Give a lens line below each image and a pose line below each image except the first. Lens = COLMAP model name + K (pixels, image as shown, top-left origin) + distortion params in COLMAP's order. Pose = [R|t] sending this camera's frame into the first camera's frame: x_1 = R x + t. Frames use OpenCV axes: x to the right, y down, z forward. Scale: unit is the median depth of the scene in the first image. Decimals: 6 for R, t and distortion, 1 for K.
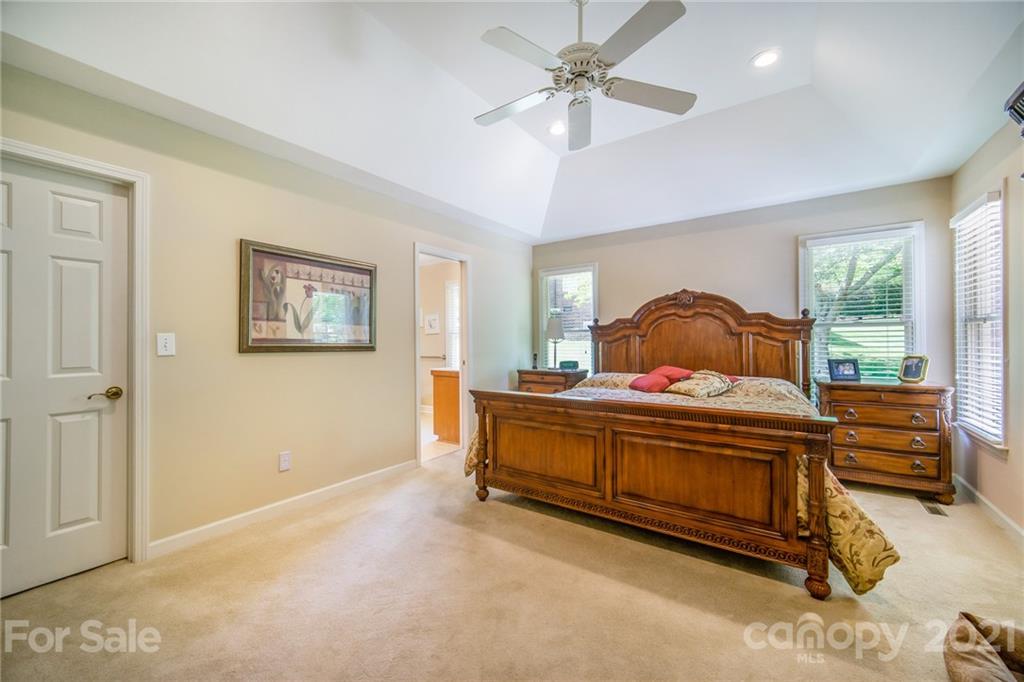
lens RADIAL K [[410.7, 0, 507.9], [0, 410.7, 340.7], [0, 0, 1]] dist [0.027236, 0.000038]
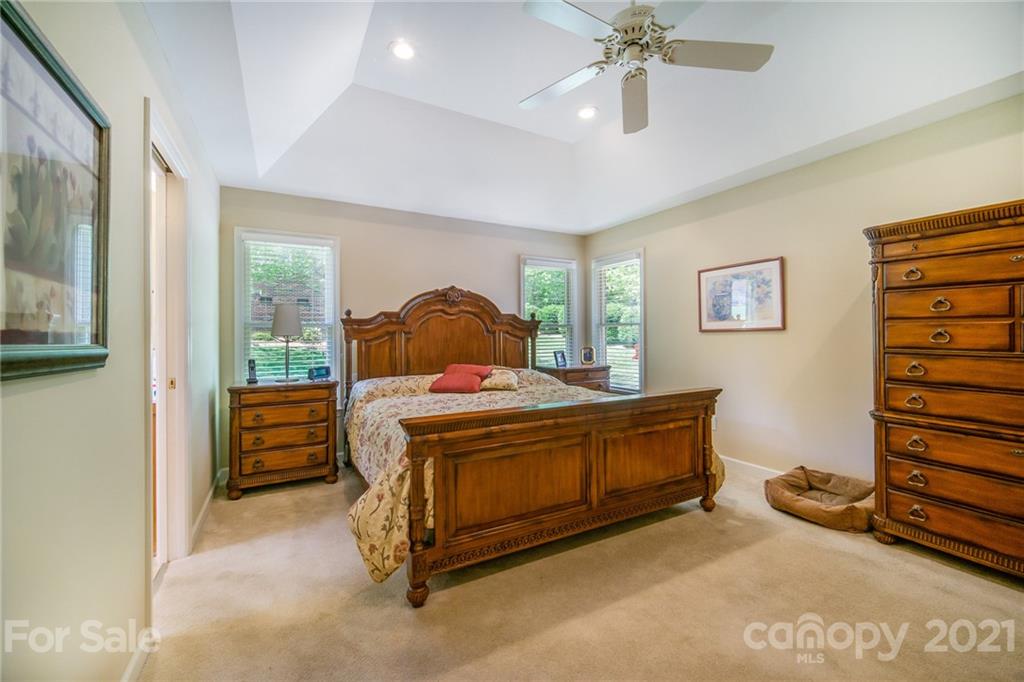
lens RADIAL K [[410.7, 0, 509.5], [0, 410.7, 334.6], [0, 0, 1]] dist [0.027236, 0.000038]
pose [[0.437643, 0.003373, 0.899142, -0.401193], [0.003646, 0.999978, -0.005526, -0.002018], [-0.899141, 0.005697, 0.437621, 0.445731]]
